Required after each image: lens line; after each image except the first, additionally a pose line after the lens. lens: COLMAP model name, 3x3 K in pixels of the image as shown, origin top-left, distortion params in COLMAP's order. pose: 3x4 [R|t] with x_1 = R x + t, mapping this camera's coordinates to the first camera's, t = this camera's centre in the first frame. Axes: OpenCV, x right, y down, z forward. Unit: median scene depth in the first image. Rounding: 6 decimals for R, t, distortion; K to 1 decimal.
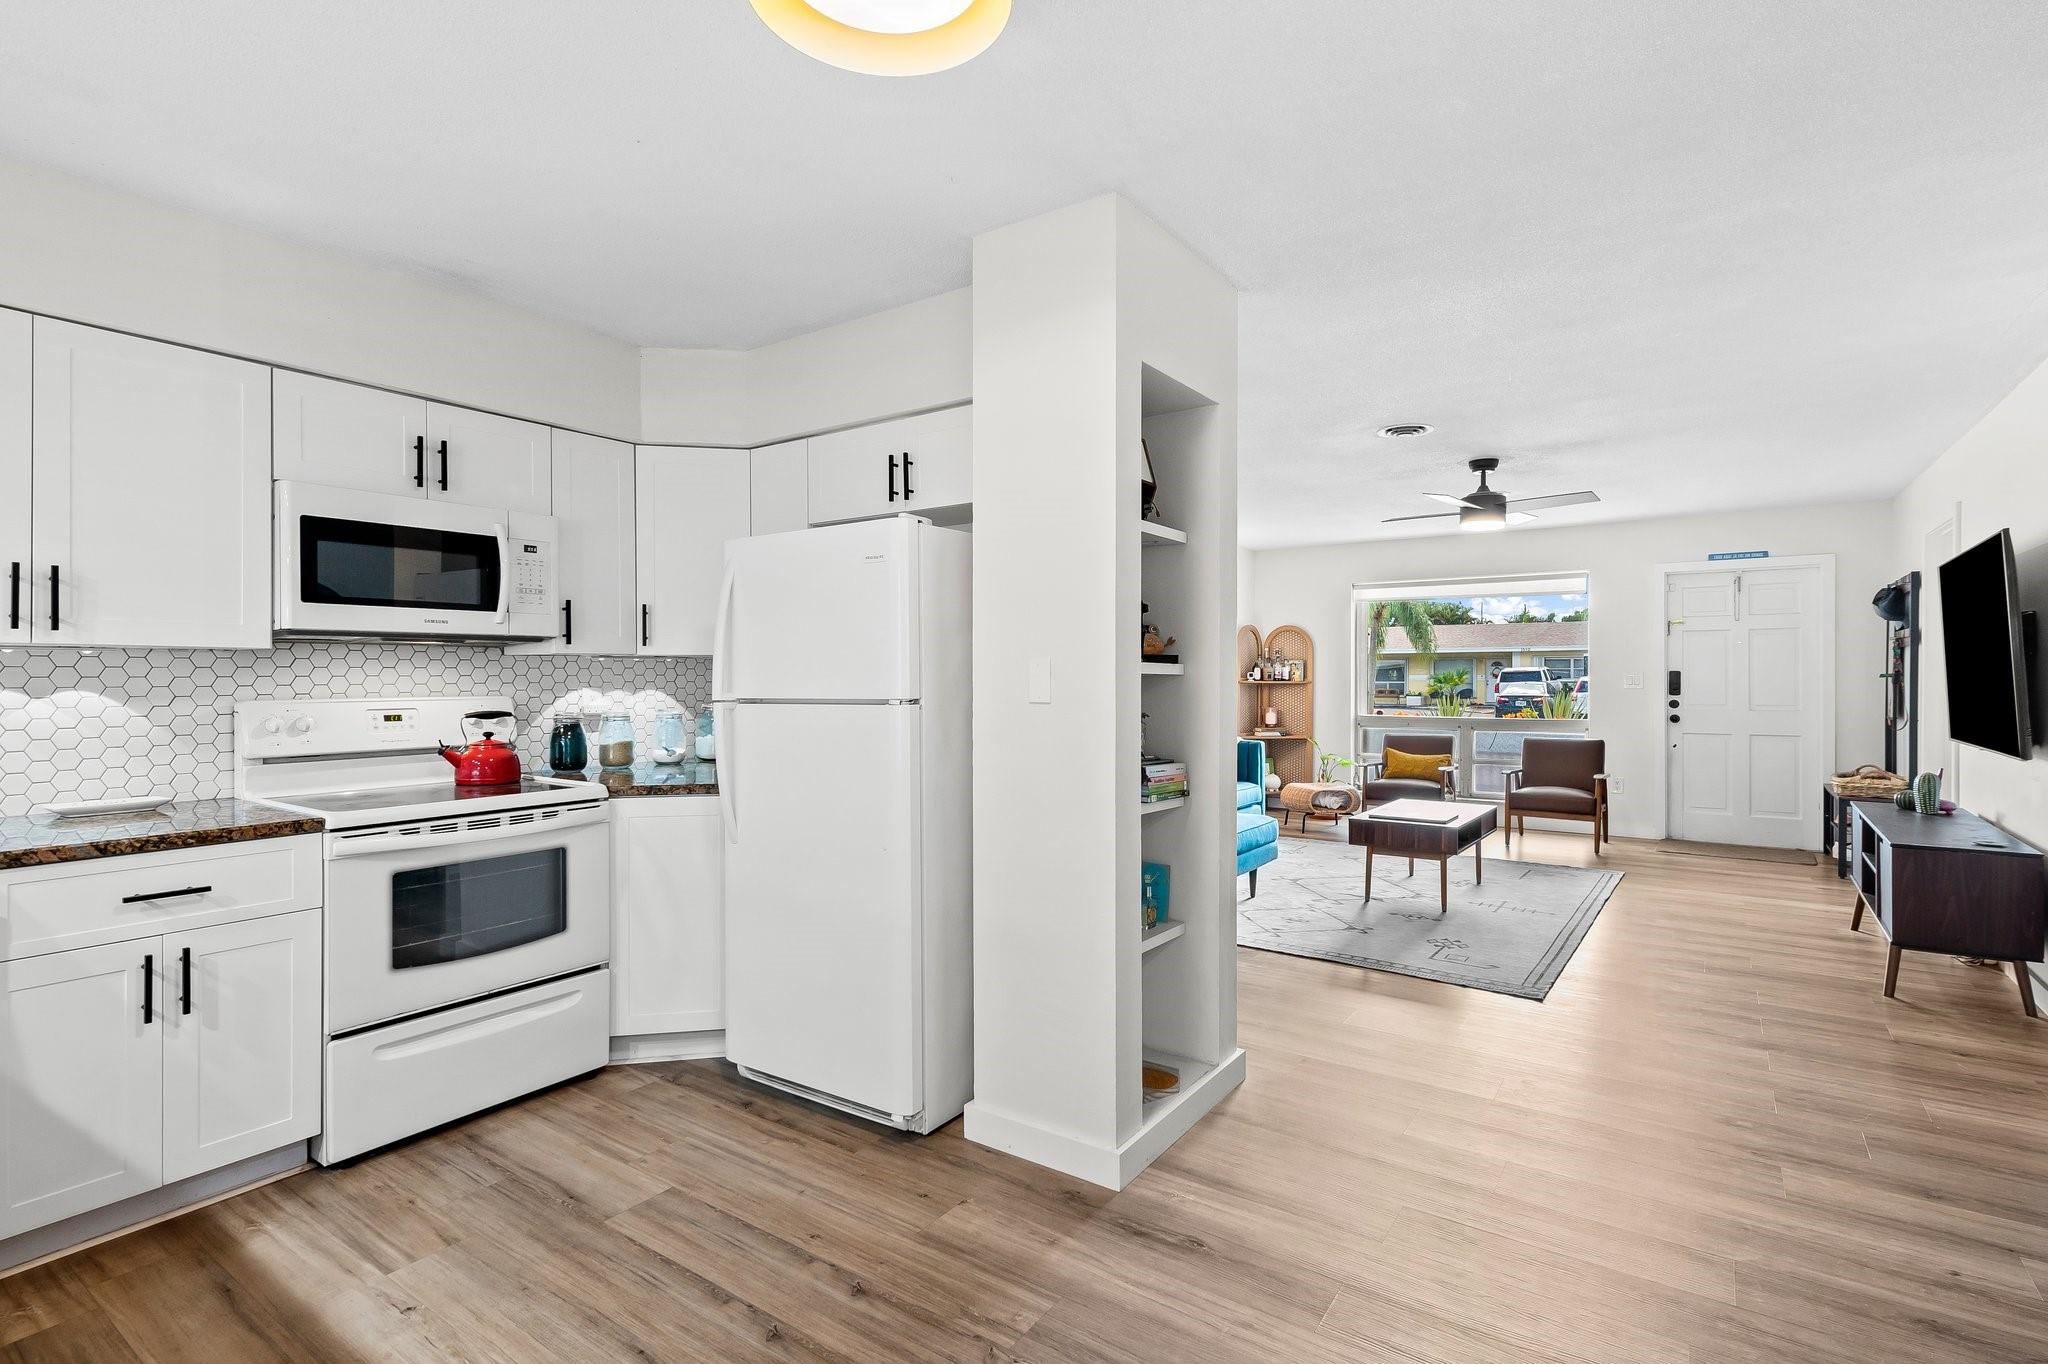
lens RADIAL K [[972.6, 0, 1036.8], [0, 972.6, 679.4], [0, 0, 1]] dist [0.013282, -0.003897]
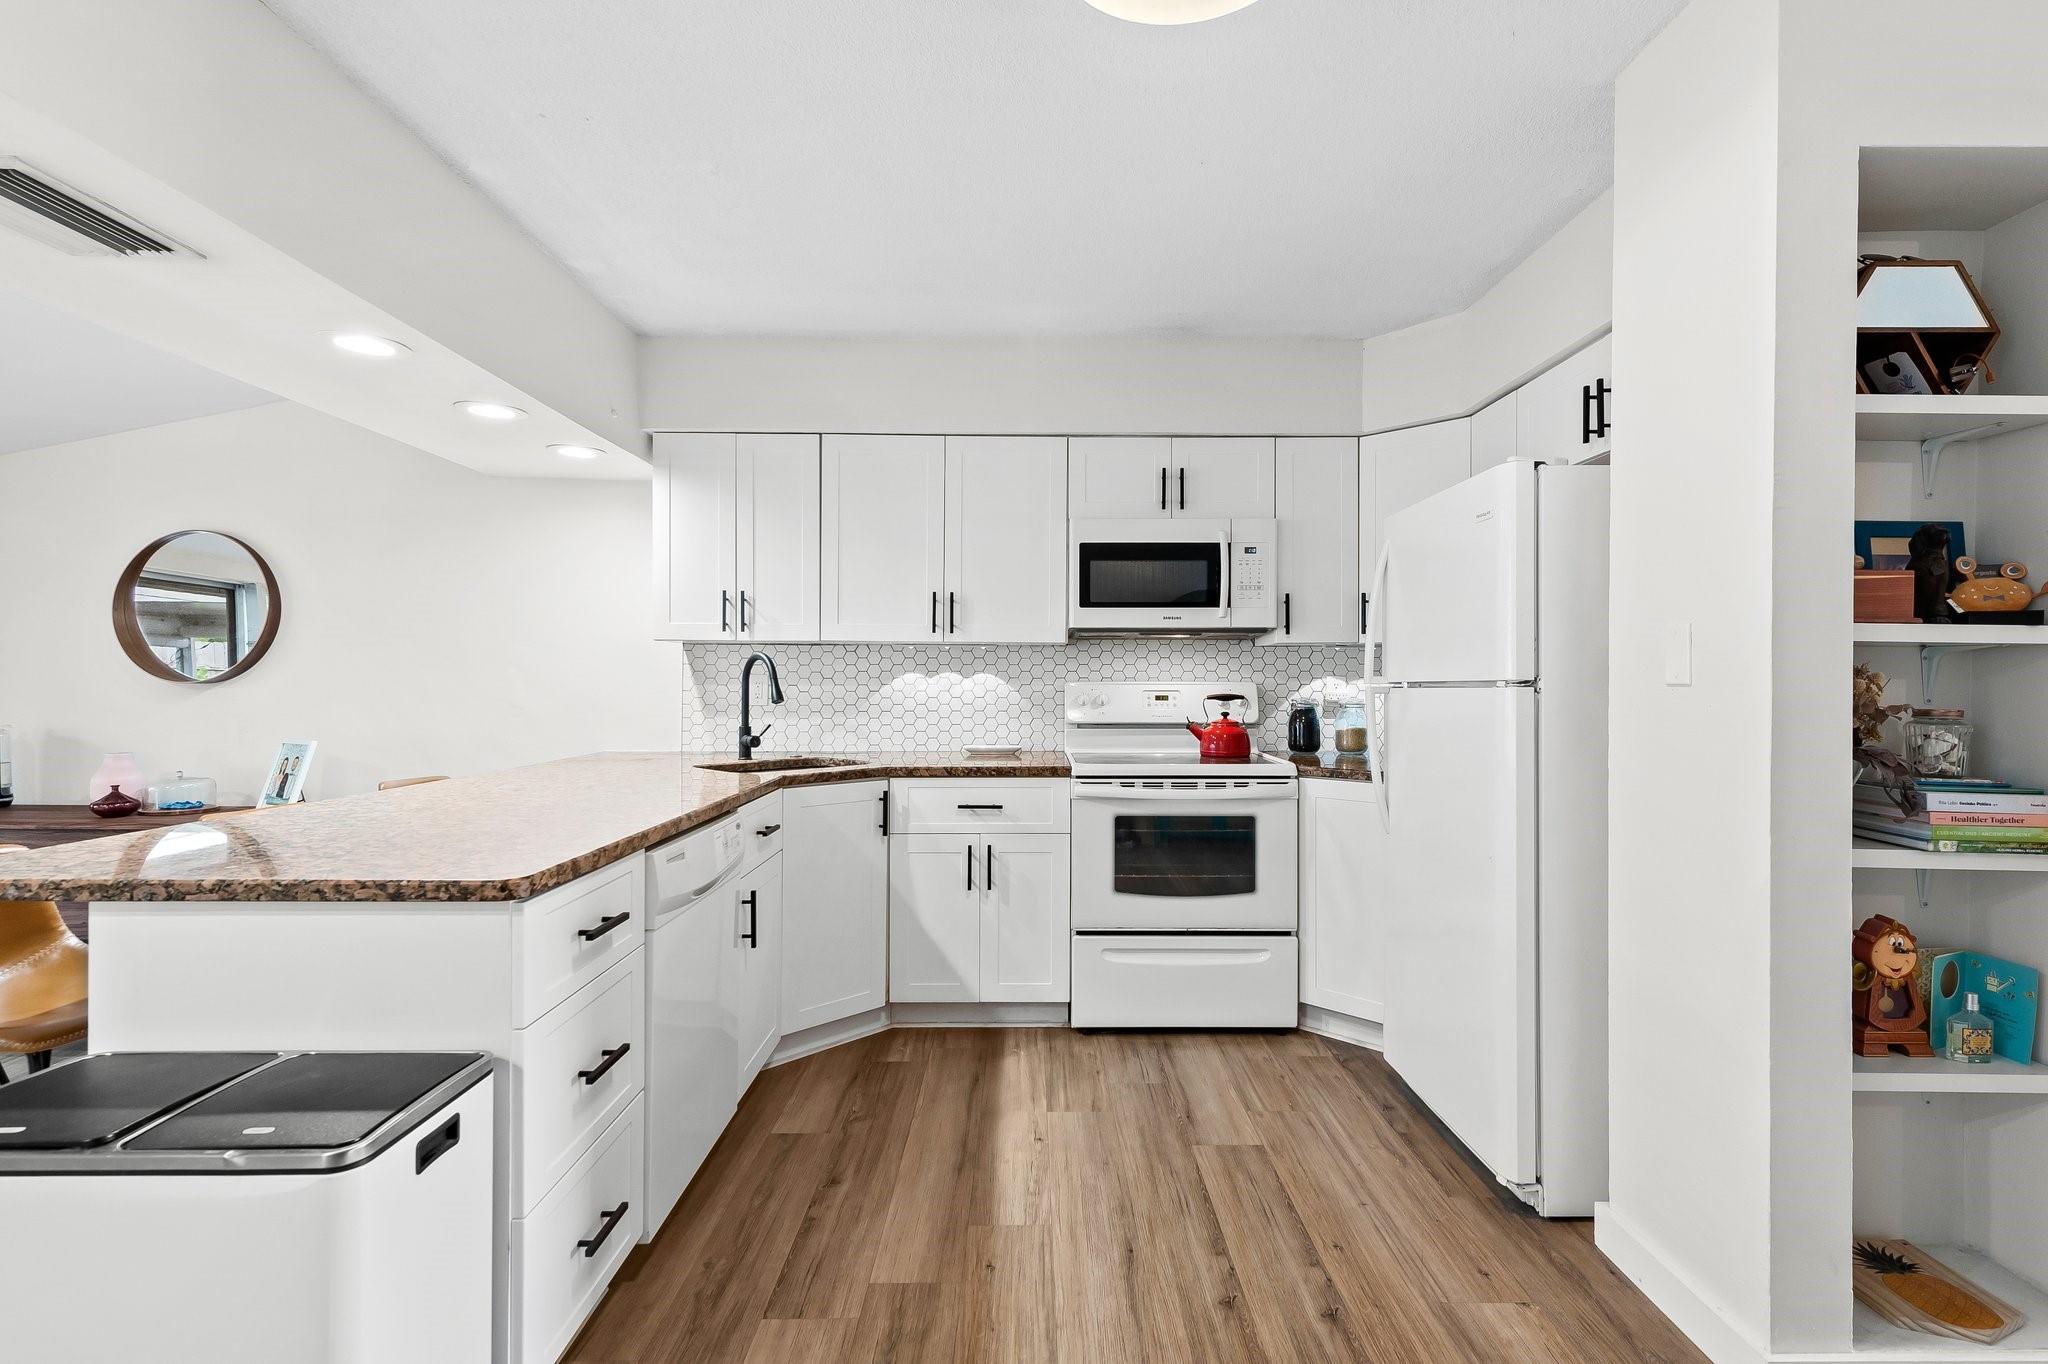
lens RADIAL K [[972.6, 0, 1030.9], [0, 972.6, 685.0], [0, 0, 1]] dist [0.013282, -0.003897]
pose [[0.571294, 0.006032, -0.820723, 0.224438], [-0.006902, 0.999973, 0.002546, 0.018031], [0.820716, 0.004210, 0.571320, 0.132307]]
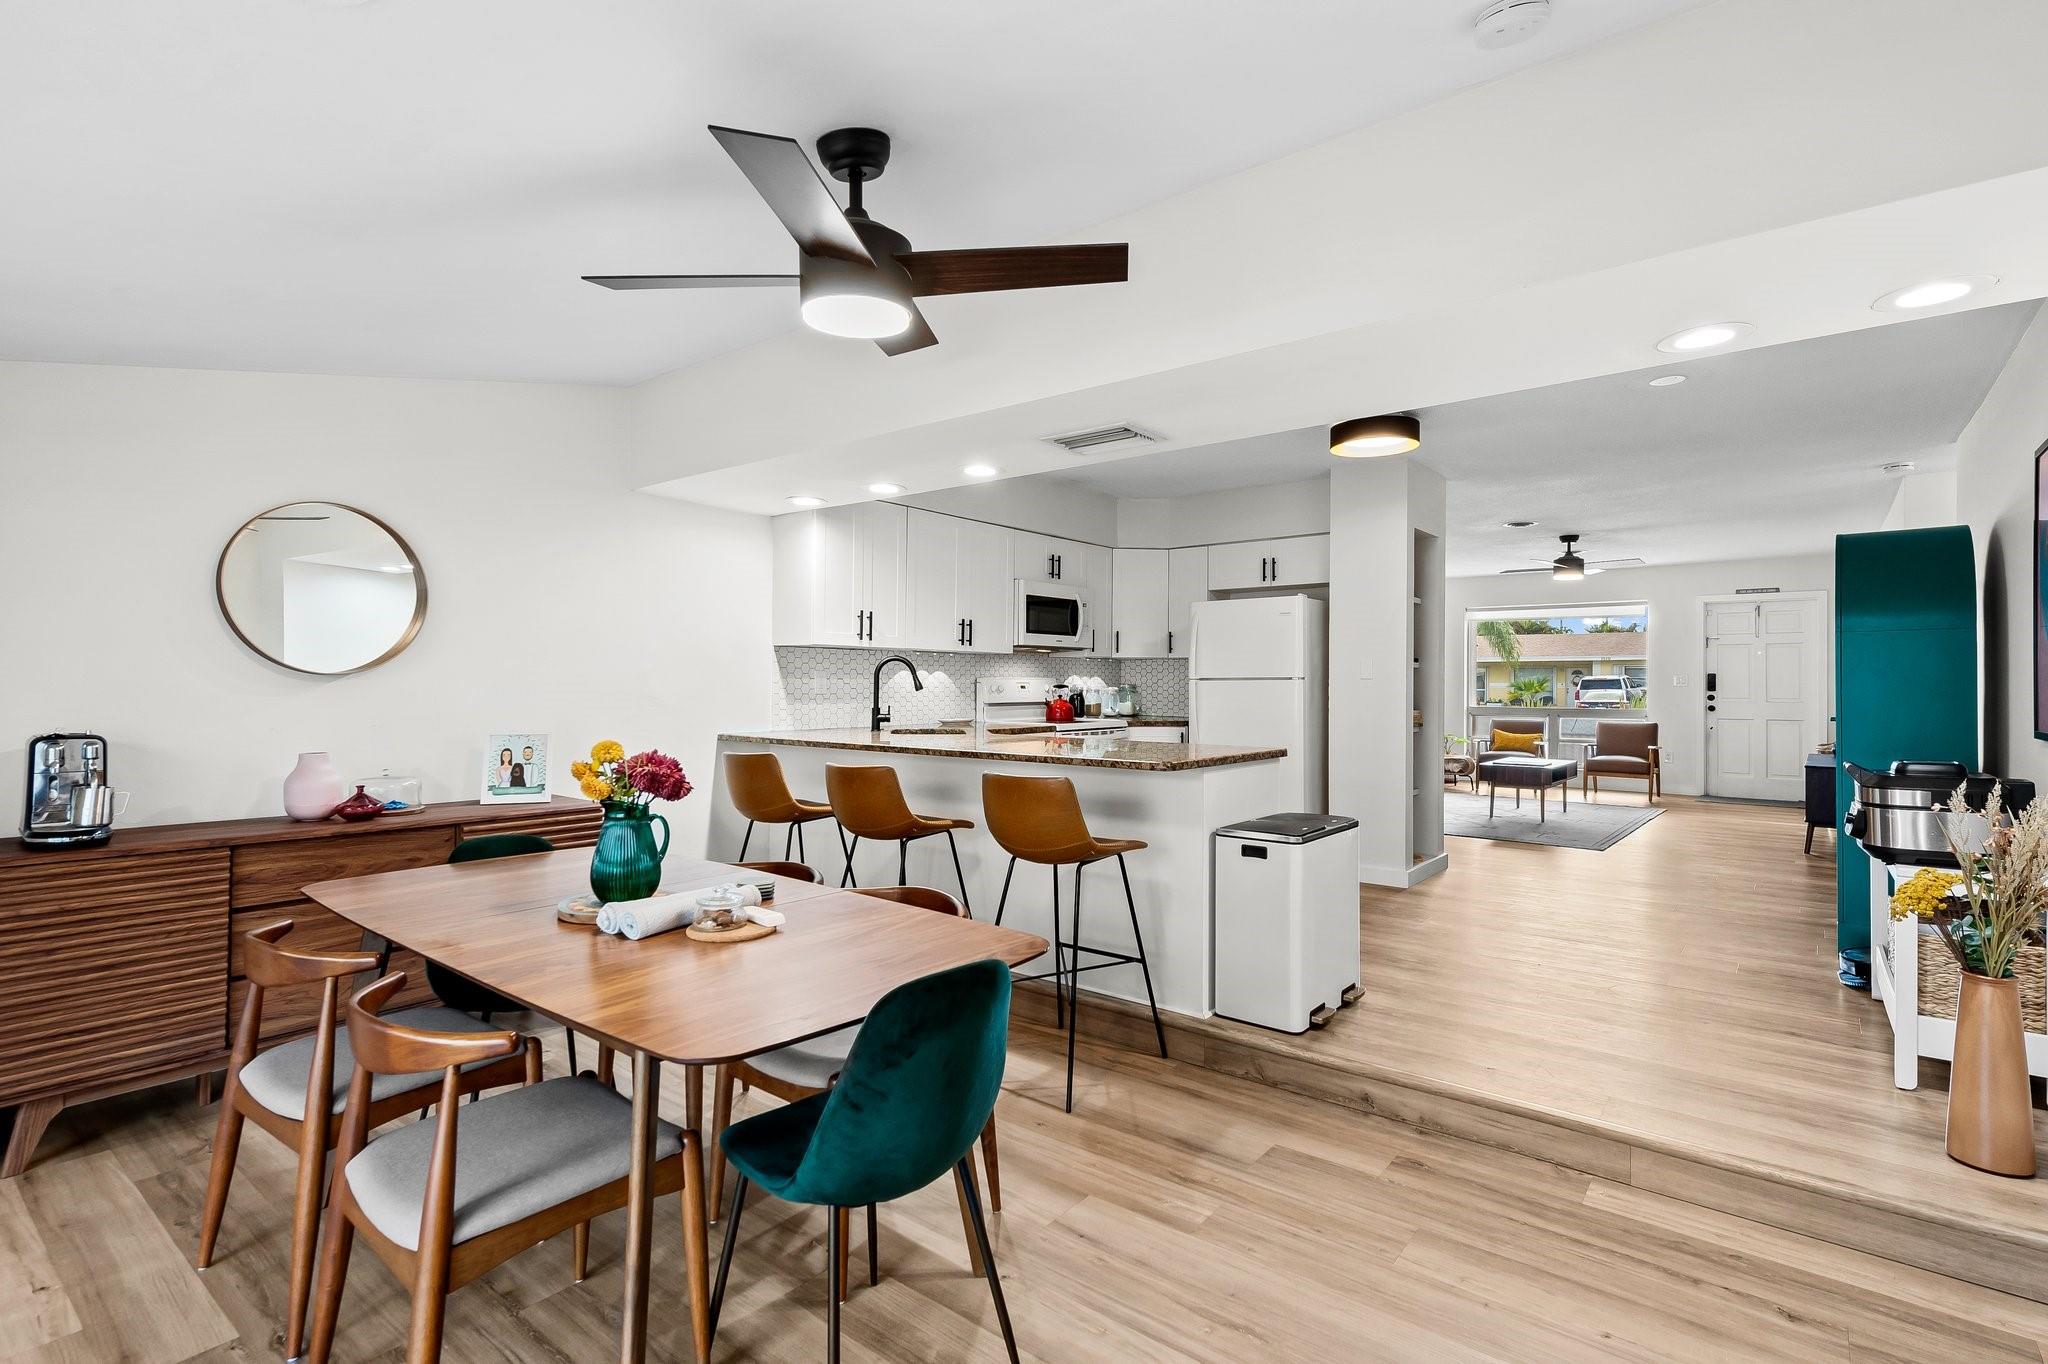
lens RADIAL K [[972.6, 0, 1027.5], [0, 972.6, 677.9], [0, 0, 1]] dist [0.013282, -0.003897]
pose [[0.997397, 0.006292, -0.071833, -0.426971], [-0.006905, 0.999942, -0.008285, 0.031598], [0.071777, 0.008759, 0.997382, -0.902324]]
